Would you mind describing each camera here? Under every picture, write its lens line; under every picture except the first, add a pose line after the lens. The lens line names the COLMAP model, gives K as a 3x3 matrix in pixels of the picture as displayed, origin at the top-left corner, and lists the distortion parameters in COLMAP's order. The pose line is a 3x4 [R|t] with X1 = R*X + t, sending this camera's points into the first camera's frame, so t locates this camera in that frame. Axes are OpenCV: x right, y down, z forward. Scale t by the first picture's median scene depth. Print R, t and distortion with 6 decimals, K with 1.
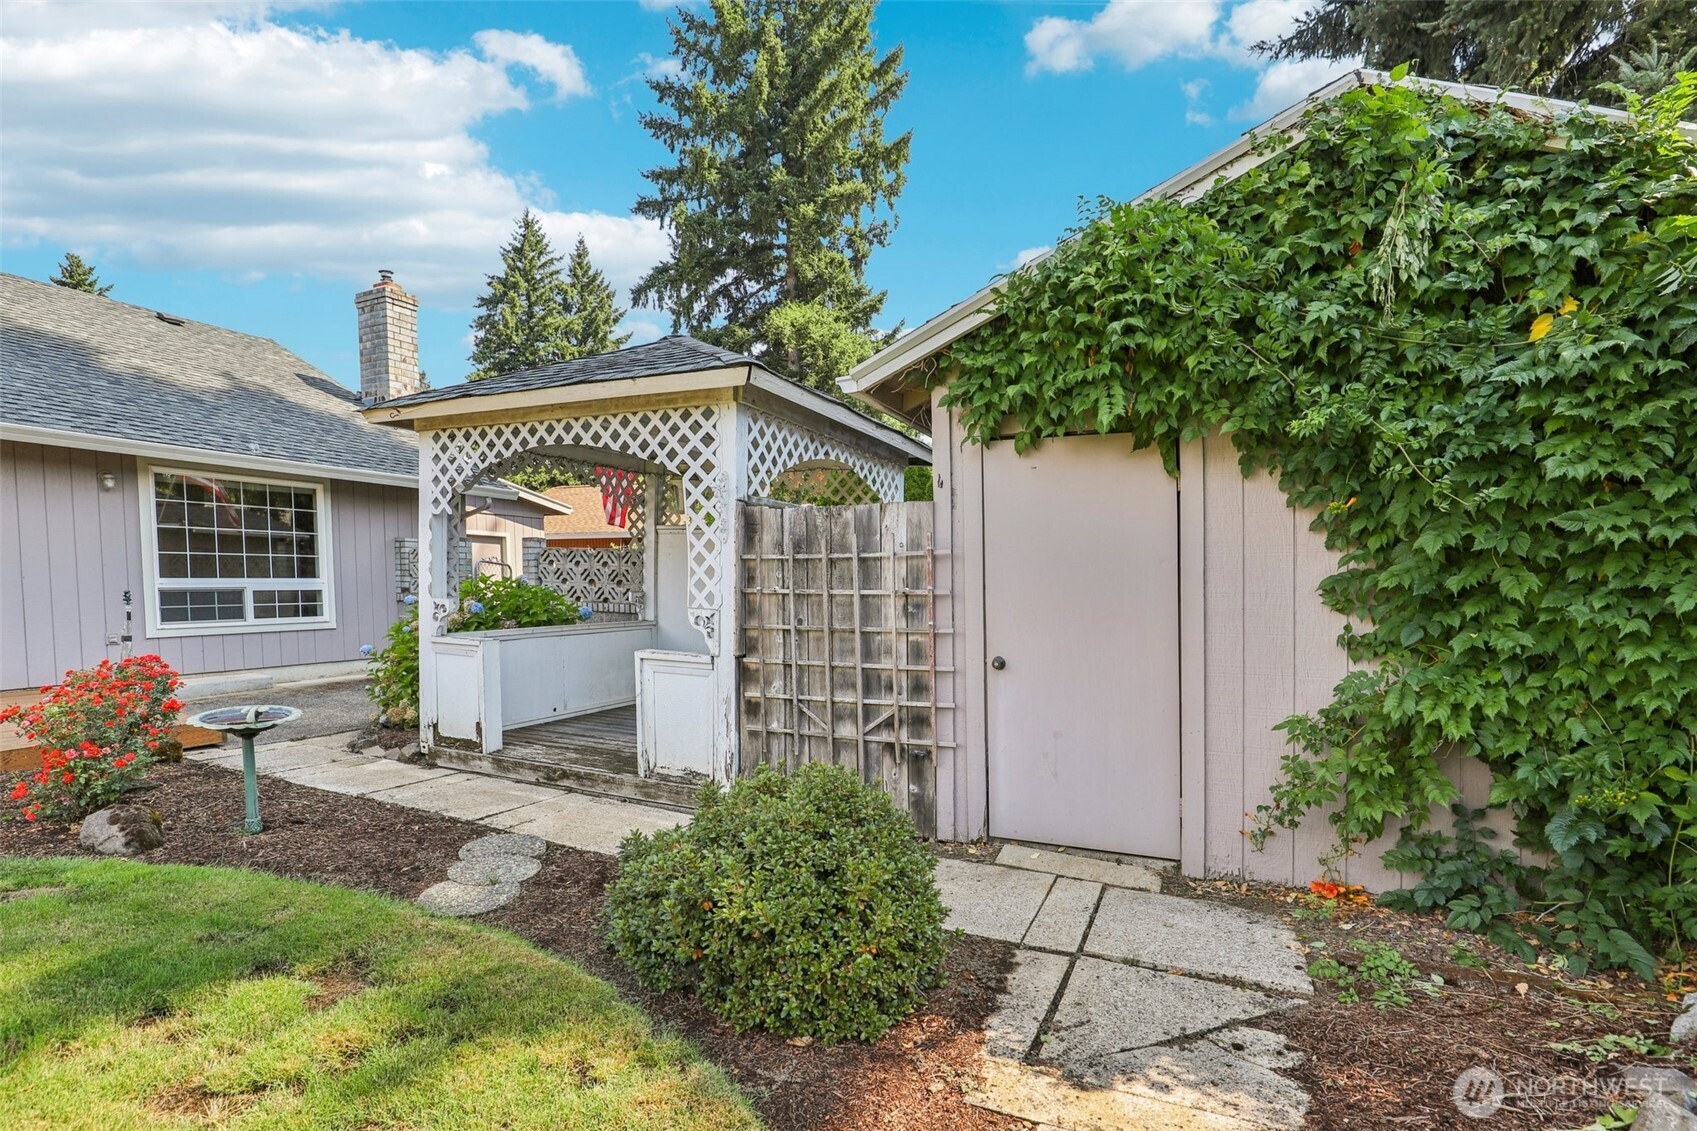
lens RADIAL K [[809.1, 0, 823.1], [0, 809.1, 586.6], [0, 0, 1]] dist [-0.026525, -0.000193]
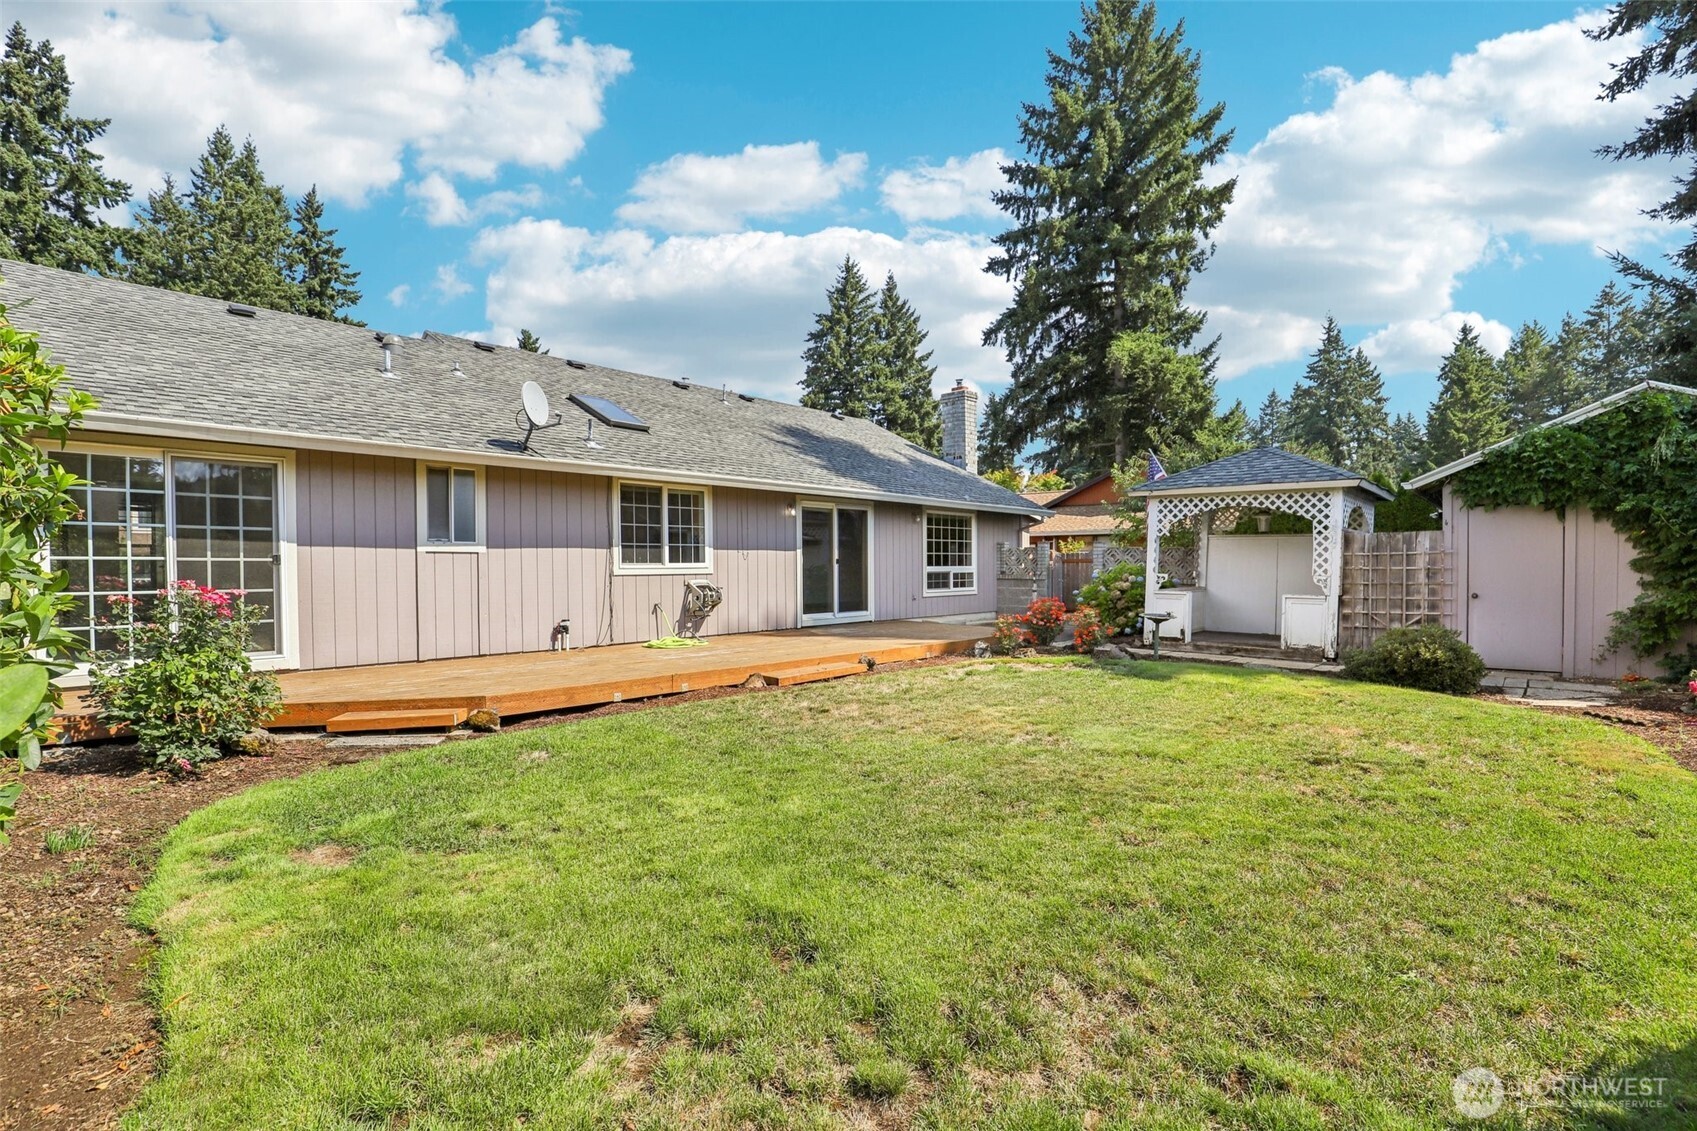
lens RADIAL K [[756.7, 0, 853.8], [0, 756.7, 592.0], [0, 0, 1]] dist [-0.046141, 0.011184]
pose [[0.960774, -0.006486, -0.277257, -0.726703], [0.014987, 0.999480, 0.028554, -0.007181], [0.276928, -0.031590, 0.960371, -1.251228]]
